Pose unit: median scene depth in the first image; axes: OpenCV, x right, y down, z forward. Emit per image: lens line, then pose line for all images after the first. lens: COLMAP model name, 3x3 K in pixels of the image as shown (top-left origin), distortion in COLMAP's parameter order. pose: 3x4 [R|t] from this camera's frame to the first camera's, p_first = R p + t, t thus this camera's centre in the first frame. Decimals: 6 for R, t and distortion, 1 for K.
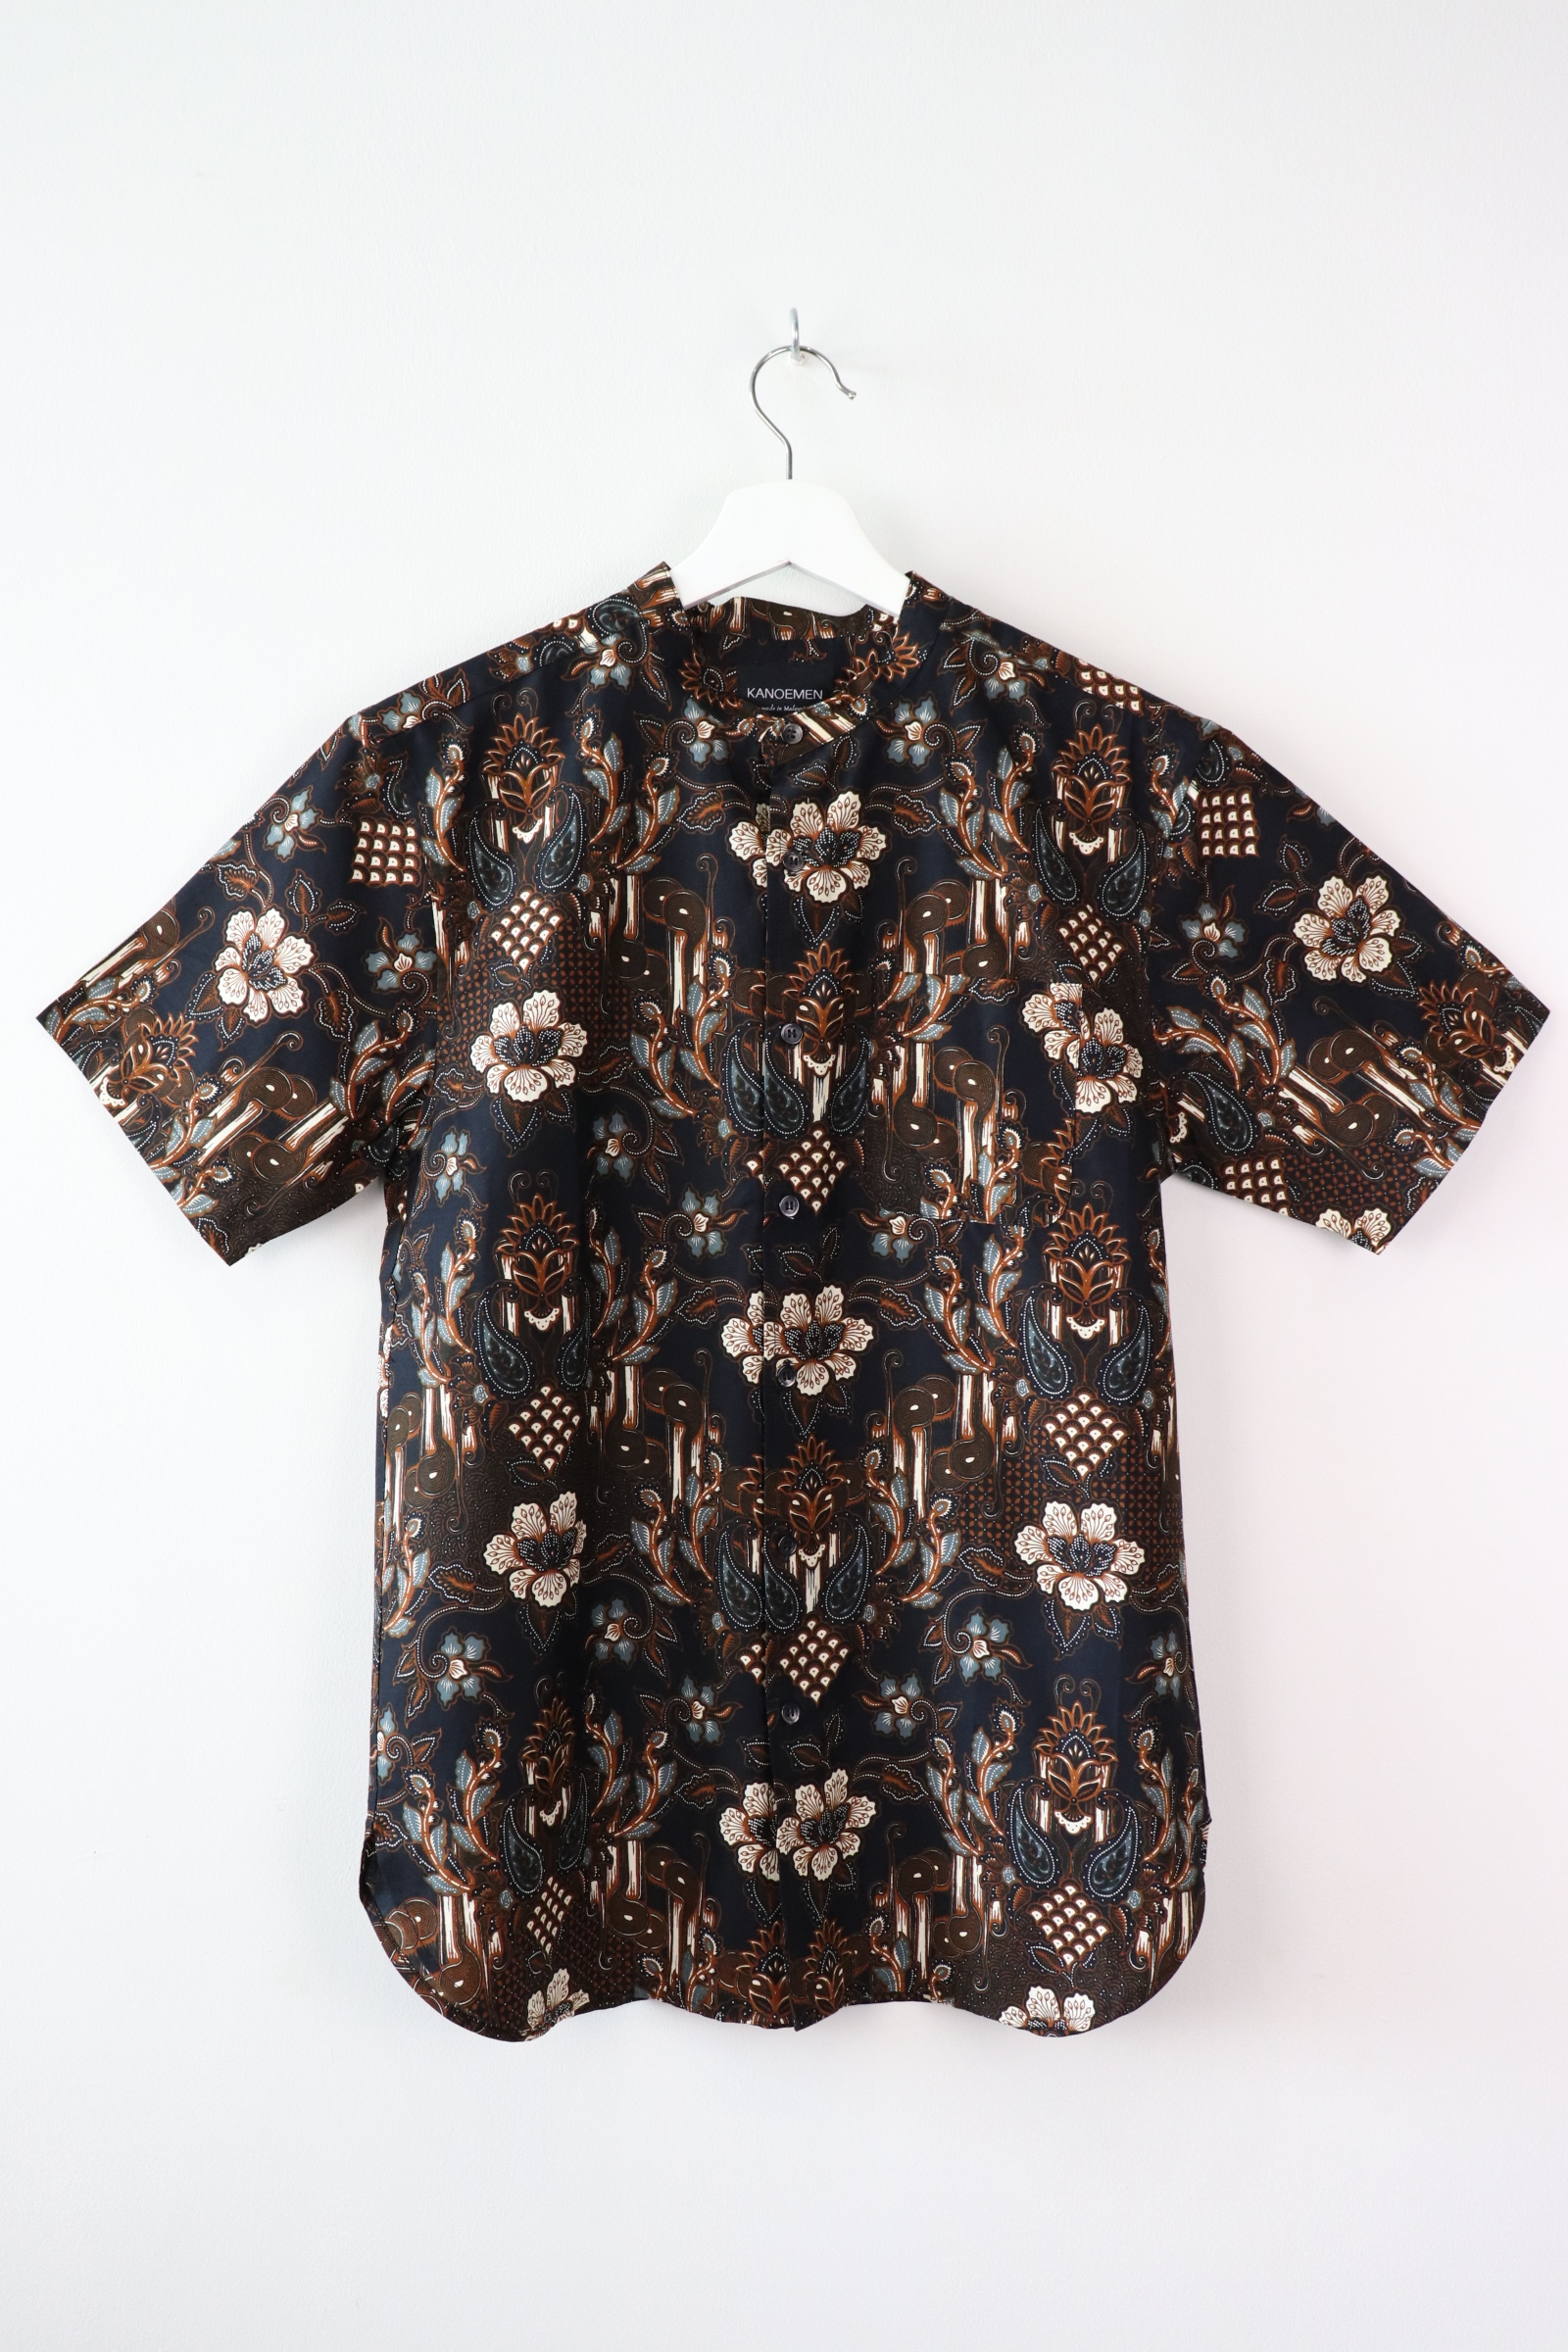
lens RADIAL K [[1981.0, 0, 788.0], [0, 1981.0, 1177.8], [0, 0, 1]] dist [-0.144392, 0.135944]
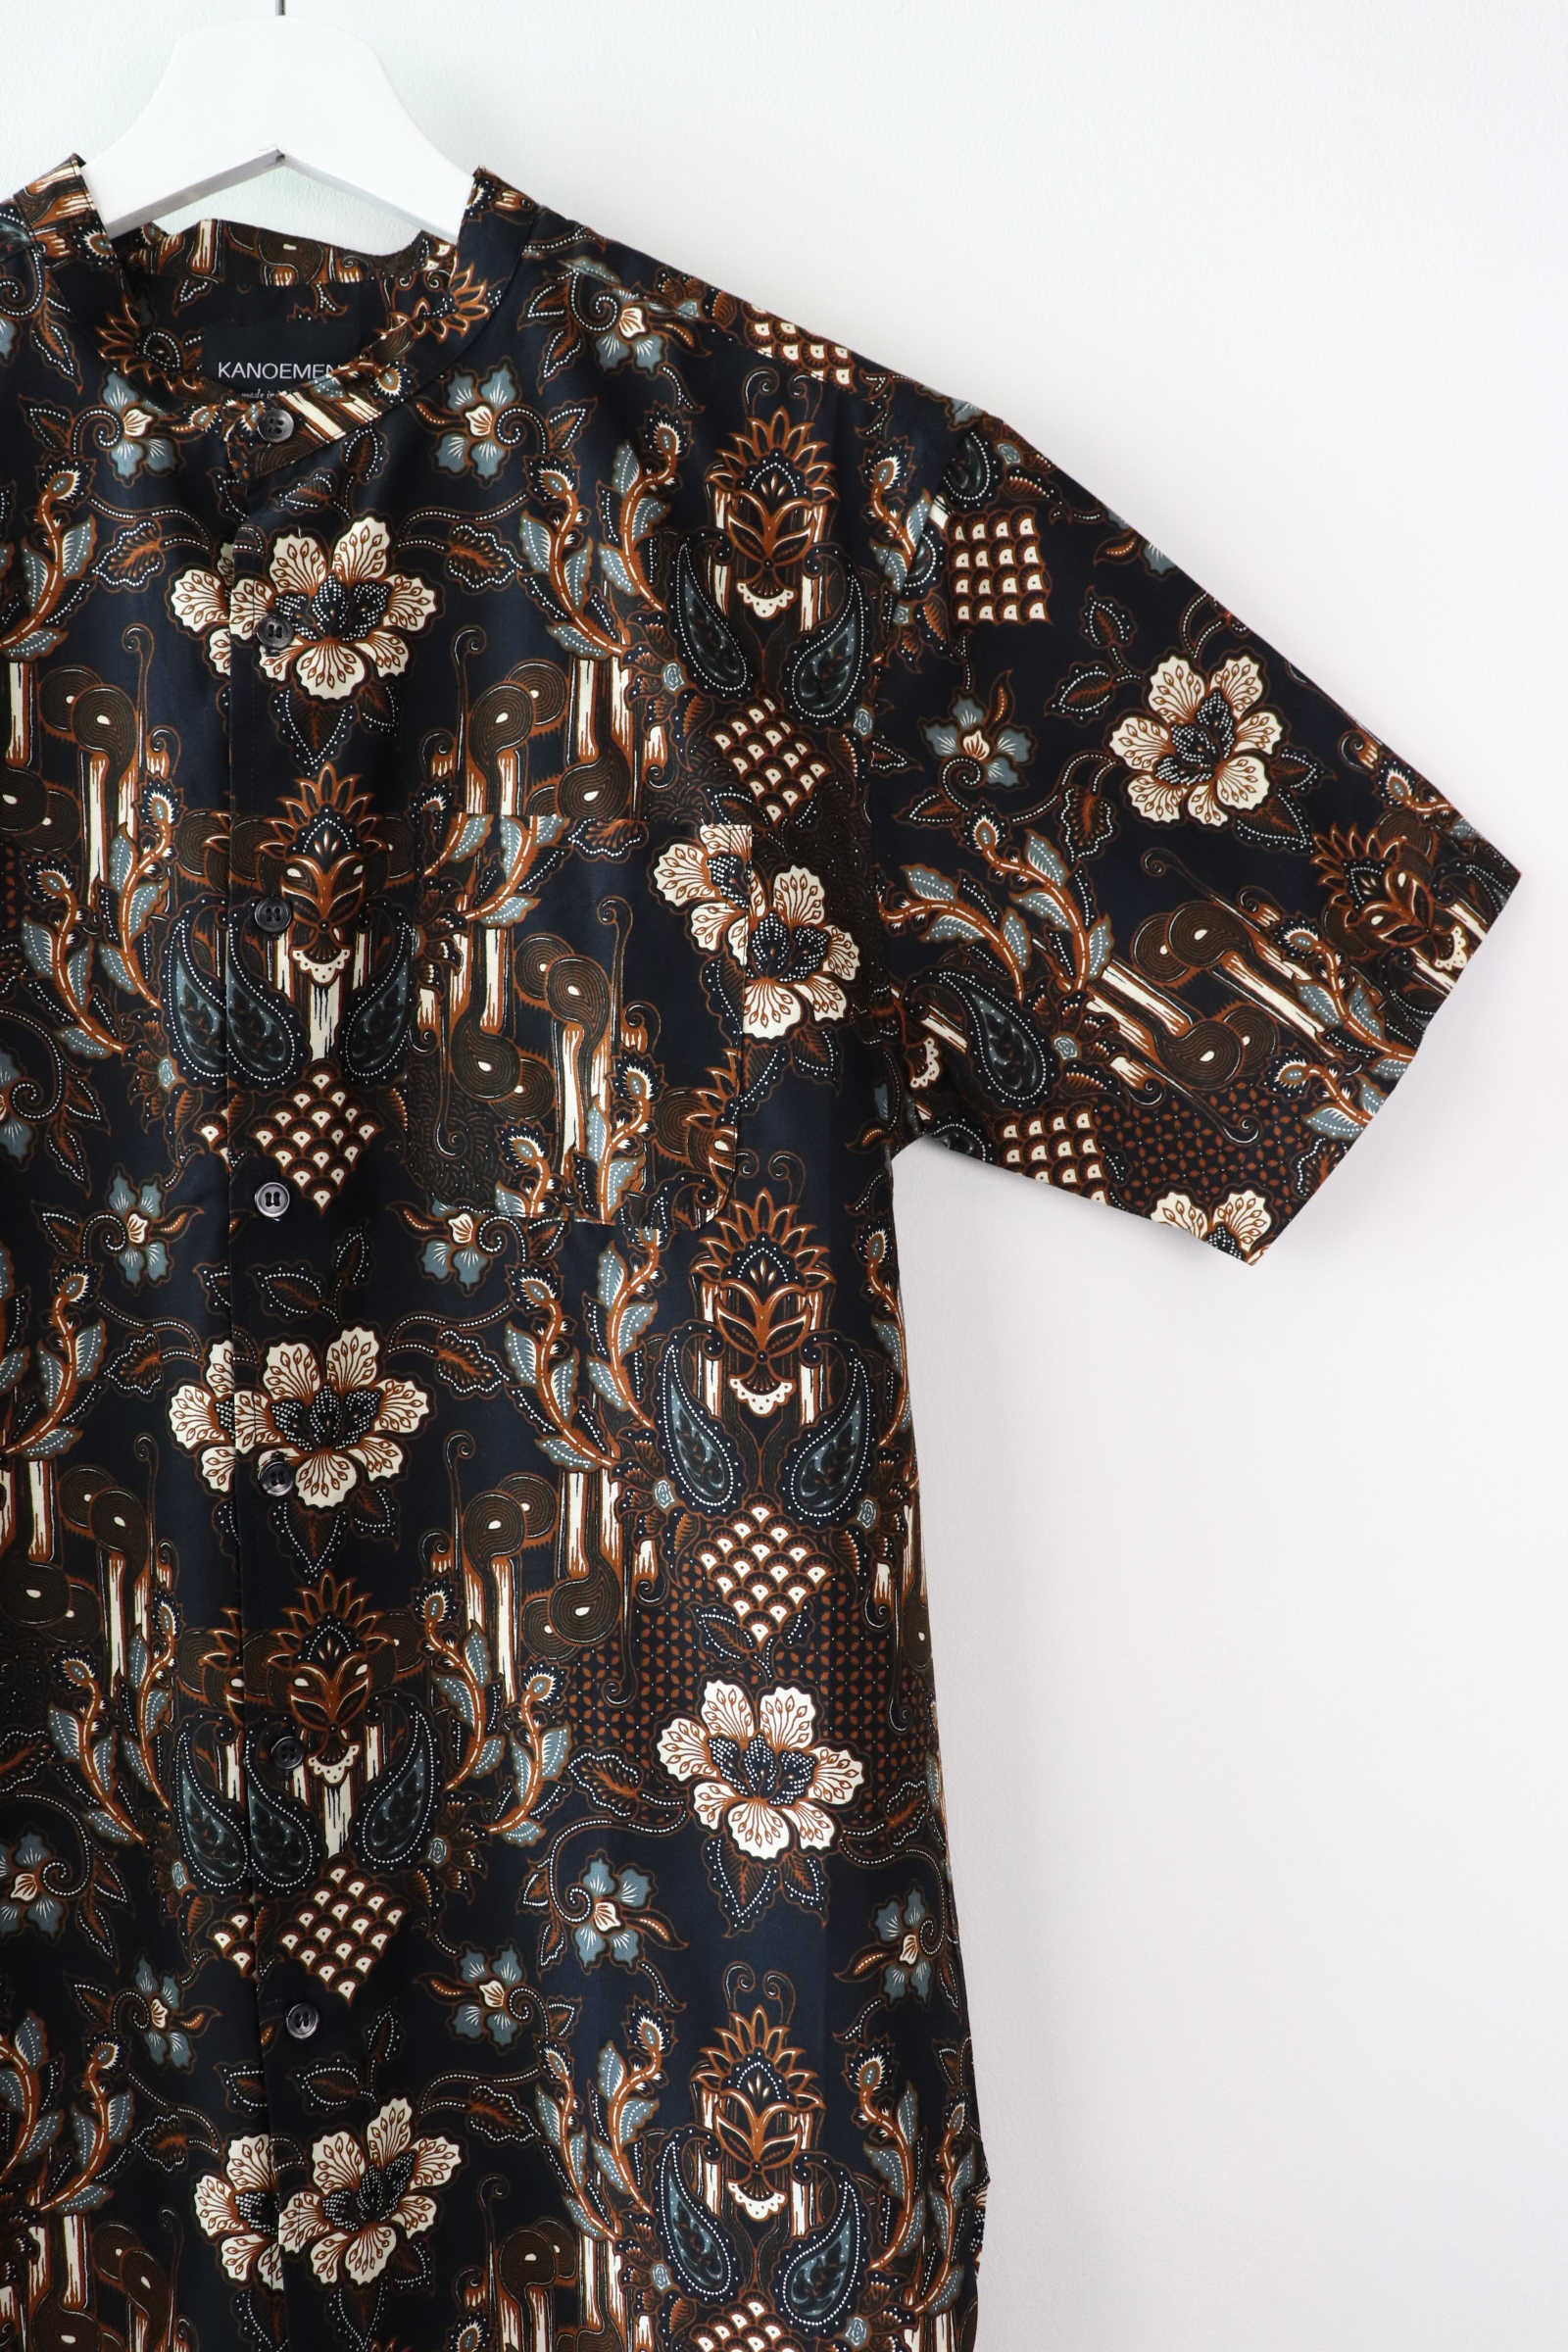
lens RADIAL K [[1981.0, 0, 789.3], [0, 1981.0, 1175.2], [0, 0, 1]] dist [-0.144392, 0.135944]
pose [[0.999304, -0.013547, 0.034760, 0.136188], [0.013129, 0.999839, 0.012247, 0.001472], [-0.034920, -0.011782, 0.999321, 0.390215]]
